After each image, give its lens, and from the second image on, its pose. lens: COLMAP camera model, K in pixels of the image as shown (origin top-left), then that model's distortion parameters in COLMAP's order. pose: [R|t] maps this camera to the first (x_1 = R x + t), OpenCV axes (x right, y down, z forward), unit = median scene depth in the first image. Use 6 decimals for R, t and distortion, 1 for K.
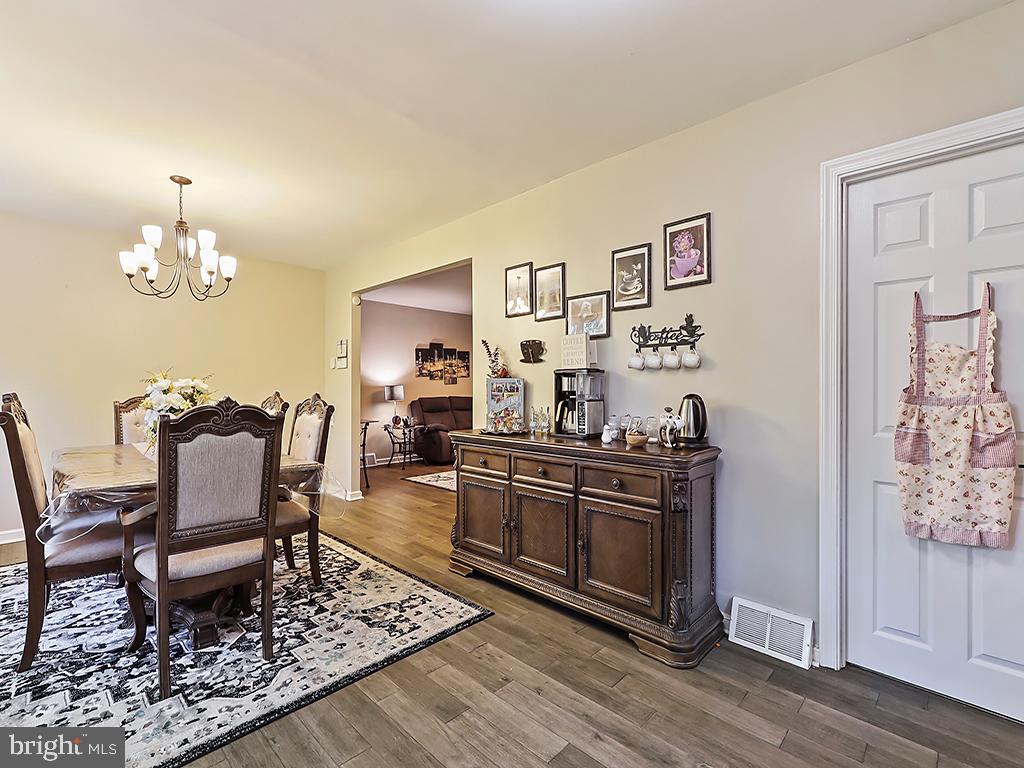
lens RADIAL K [[468.8, 0, 512.0], [0, 468.8, 385.4], [0, 0, 1]] dist [-0.000927, -0.000131]
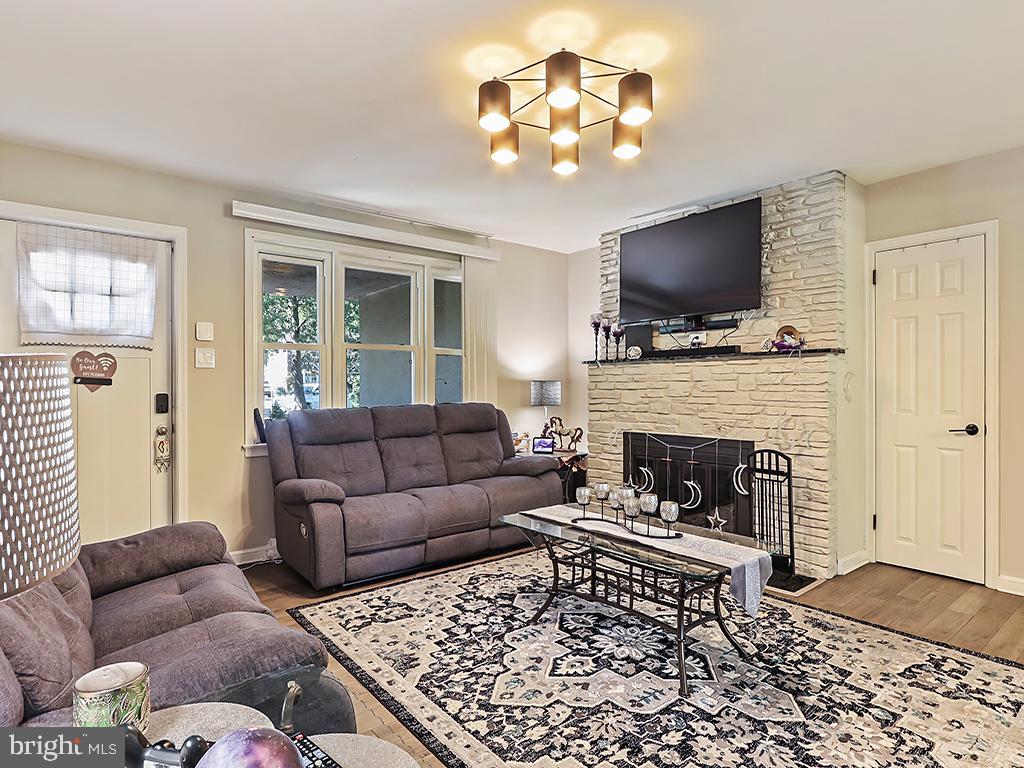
lens RADIAL K [[553.7, 0, 508.0], [0, 553.7, 387.0], [0, 0, 1]] dist [0.000139, -0.001343]
pose [[-0.991166, 0.006212, 0.132479, -0.657729], [0.005893, 0.999979, -0.002797, 0.007954], [-0.132493, -0.001991, -0.991182, 2.073816]]
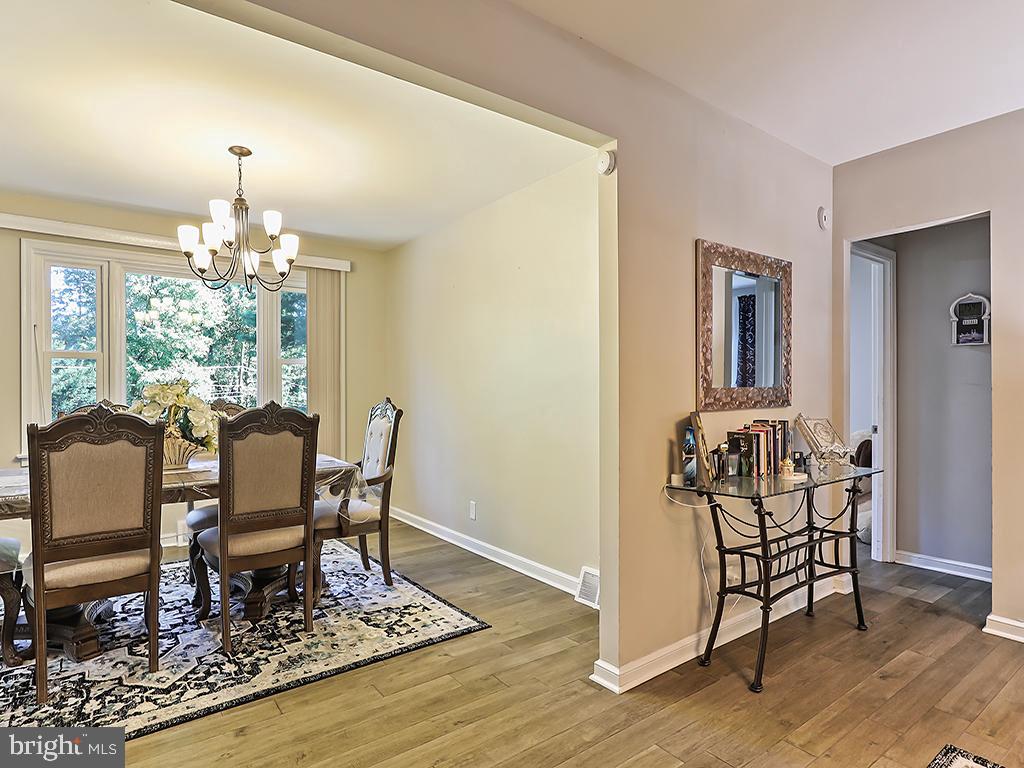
lens RADIAL K [[553.7, 0, 507.1], [0, 553.7, 387.3], [0, 0, 1]] dist [0.000139, -0.001343]
pose [[-0.162087, -0.000877, -0.986776, 0.263491], [0.002432, 0.999996, -0.001289, -0.006874], [0.986773, -0.002608, -0.162084, 1.952859]]
